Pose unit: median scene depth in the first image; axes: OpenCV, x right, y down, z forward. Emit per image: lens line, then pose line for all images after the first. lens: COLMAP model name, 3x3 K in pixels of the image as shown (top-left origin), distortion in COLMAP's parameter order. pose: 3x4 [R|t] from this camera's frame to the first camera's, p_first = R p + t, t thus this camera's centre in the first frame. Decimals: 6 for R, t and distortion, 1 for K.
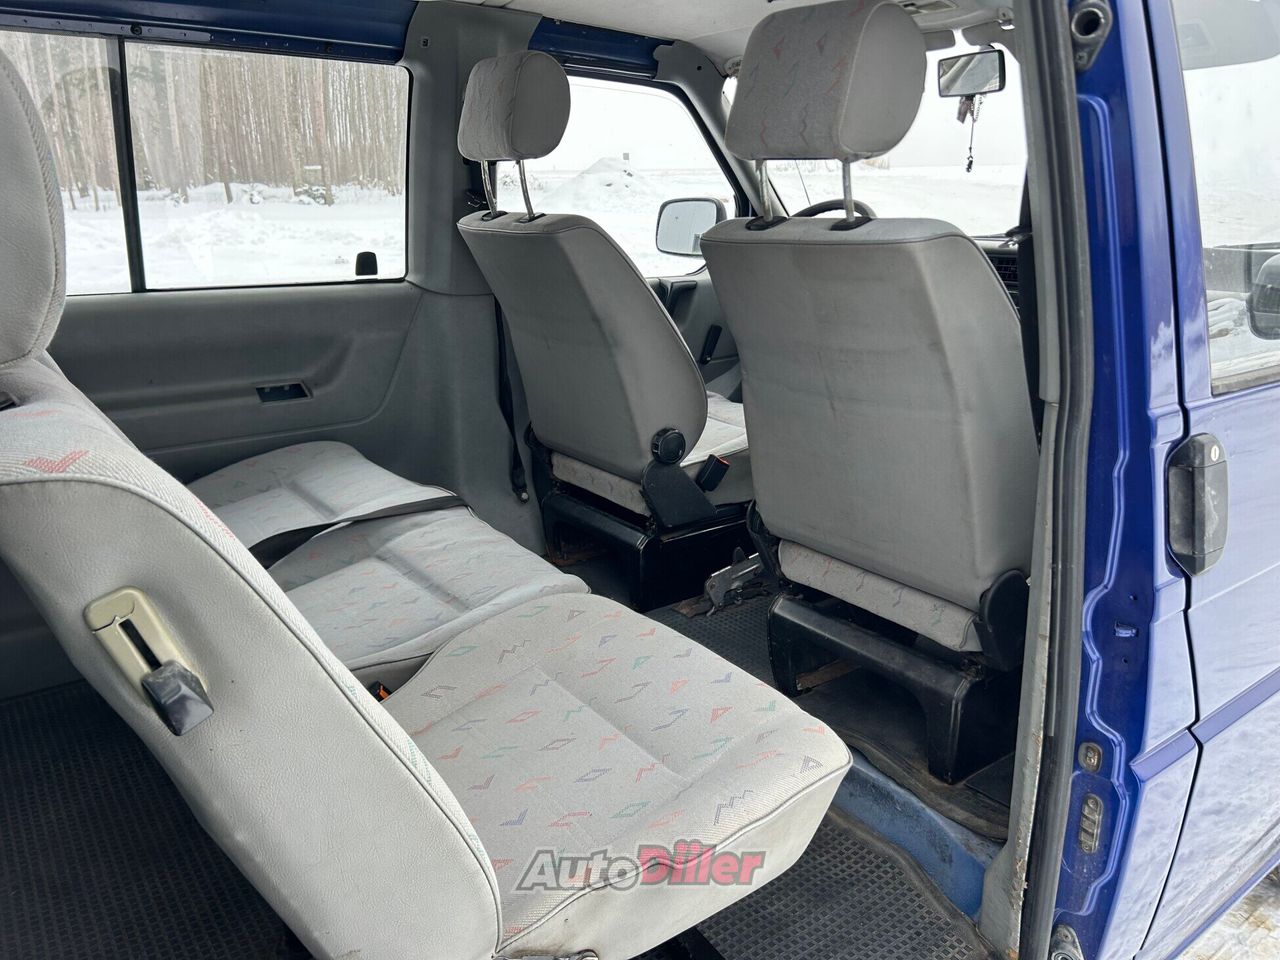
lens RADIAL K [[955.1, 0, 647.2], [0, 955.1, 473.3], [0, 0, 1]] dist [0.089241, -0.125541]
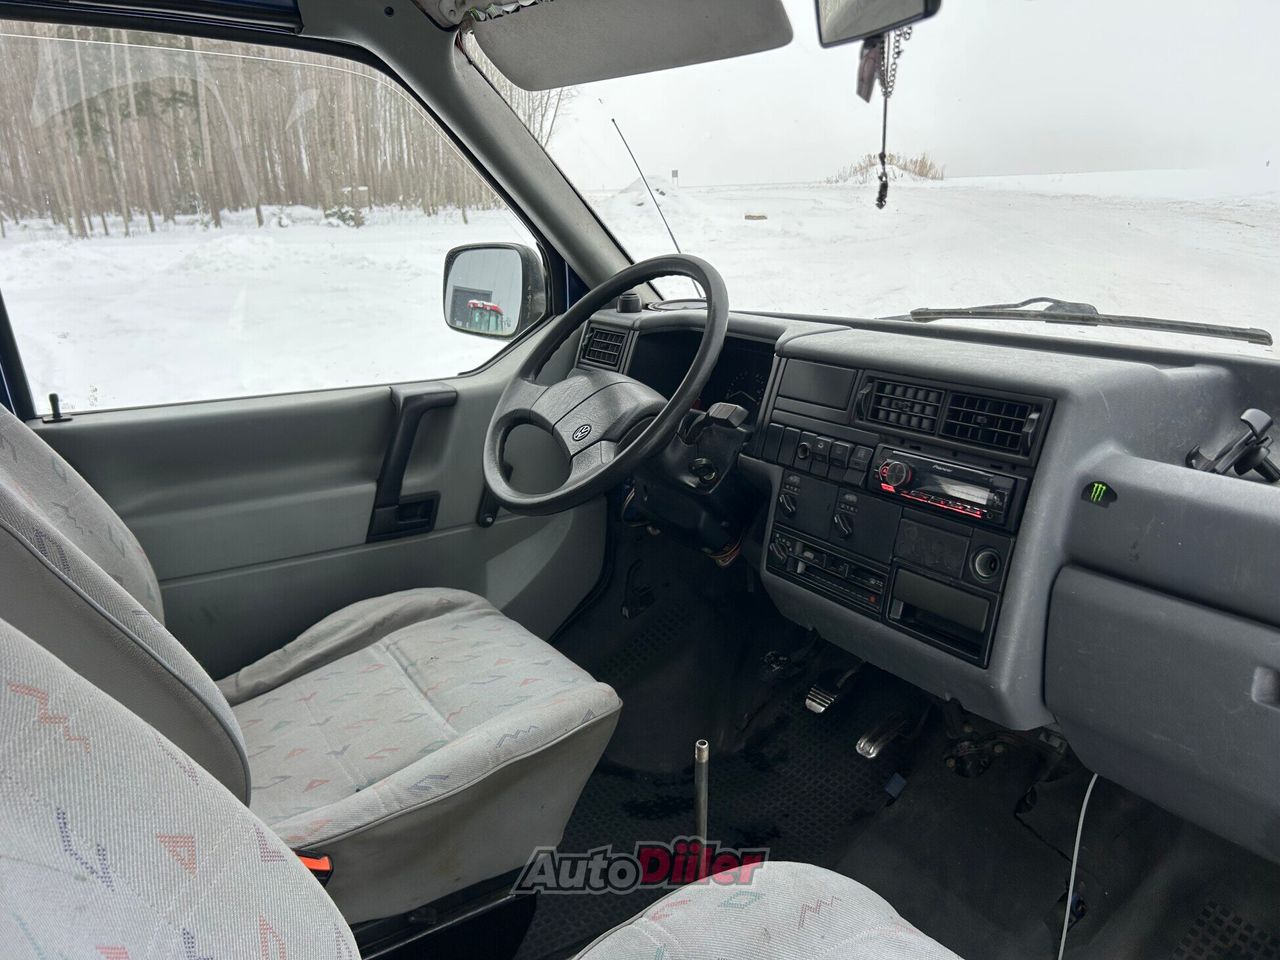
lens RADIAL K [[962.4, 0, 640.0], [0, 962.4, 480.0], [0, 0, 1]] dist [0.057605, -0.084606]
pose [[0.997983, 0.002261, -0.063448, 0.264615], [-0.002806, 0.999960, -0.008495, -0.191263], [0.063427, 0.008656, 0.997949, 0.575249]]
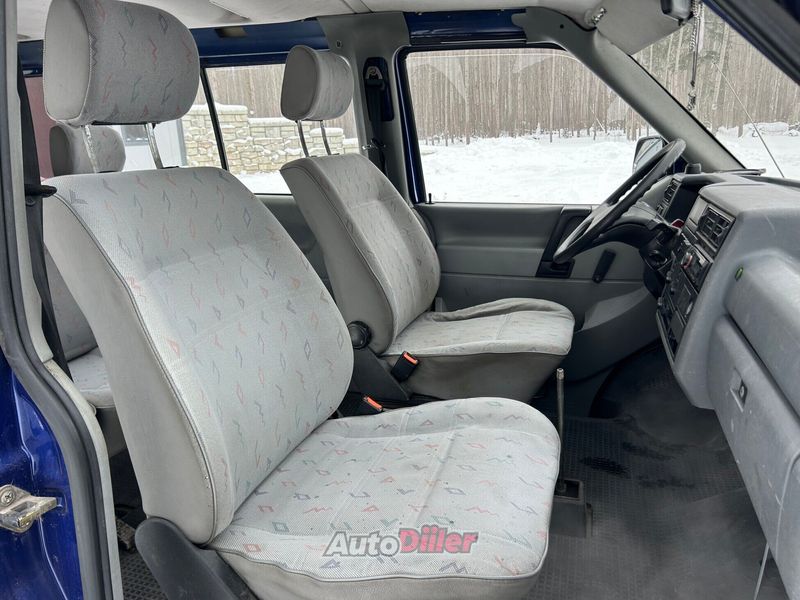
lens RADIAL K [[596.9, 0, 404.5], [0, 596.9, 295.8], [0, 0, 1]] dist [0.089241, -0.125541]
pose [[0.592954, 0.192703, -0.781838, 0.666642], [-0.200032, 0.975758, 0.088793, -0.161562], [0.779995, 0.103742, 0.617126, 0.531301]]
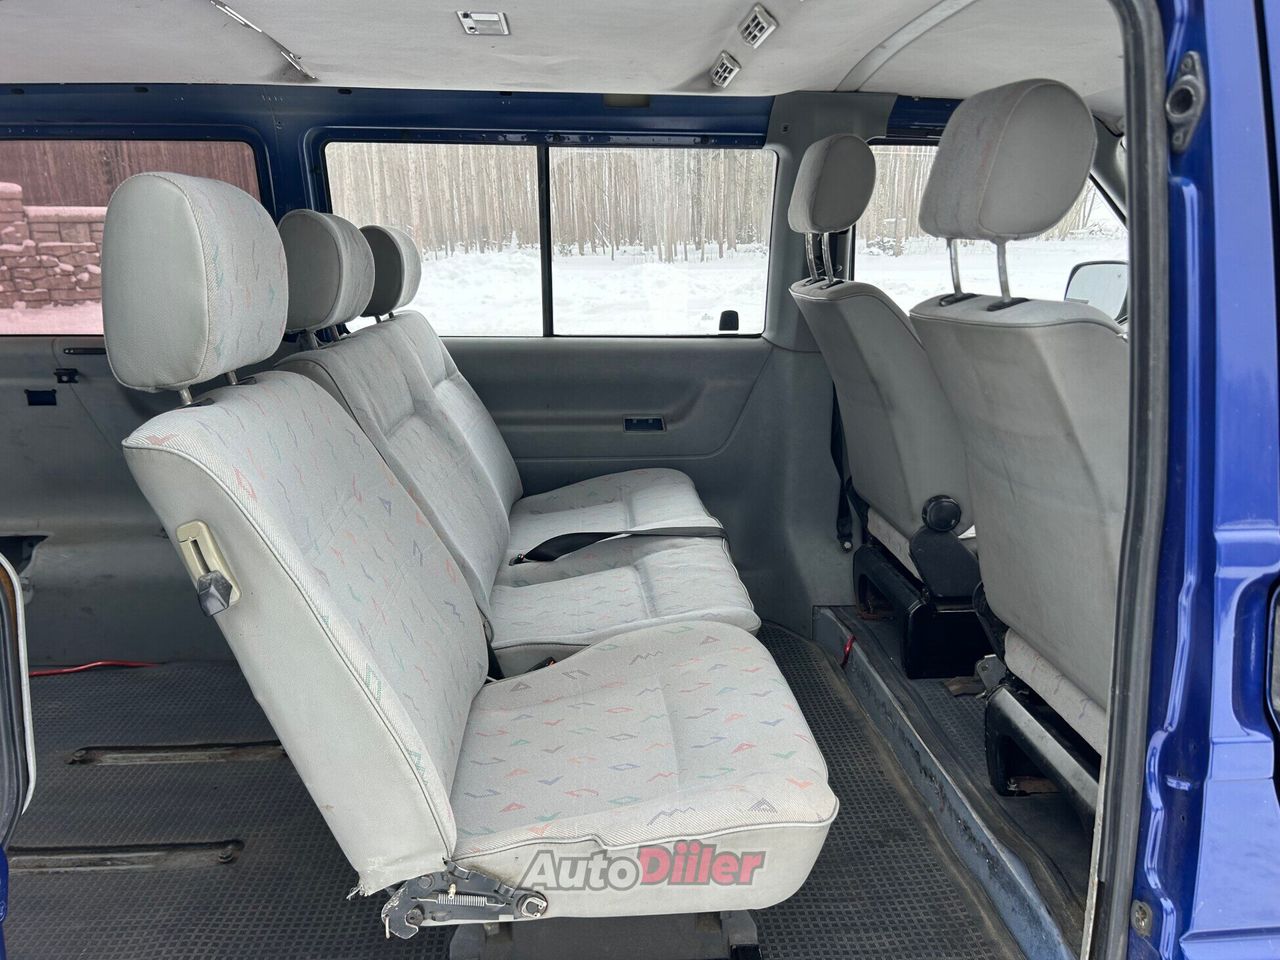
lens RADIAL K [[955.1, 0, 647.2], [0, 955.1, 473.3], [0, 0, 1]] dist [0.089241, -0.125541]
pose [[0.840854, 0.123725, -0.526931, 0.282330], [-0.148653, 0.988877, -0.005021, -0.019507], [0.520449, 0.082552, 0.849893, -0.004865]]
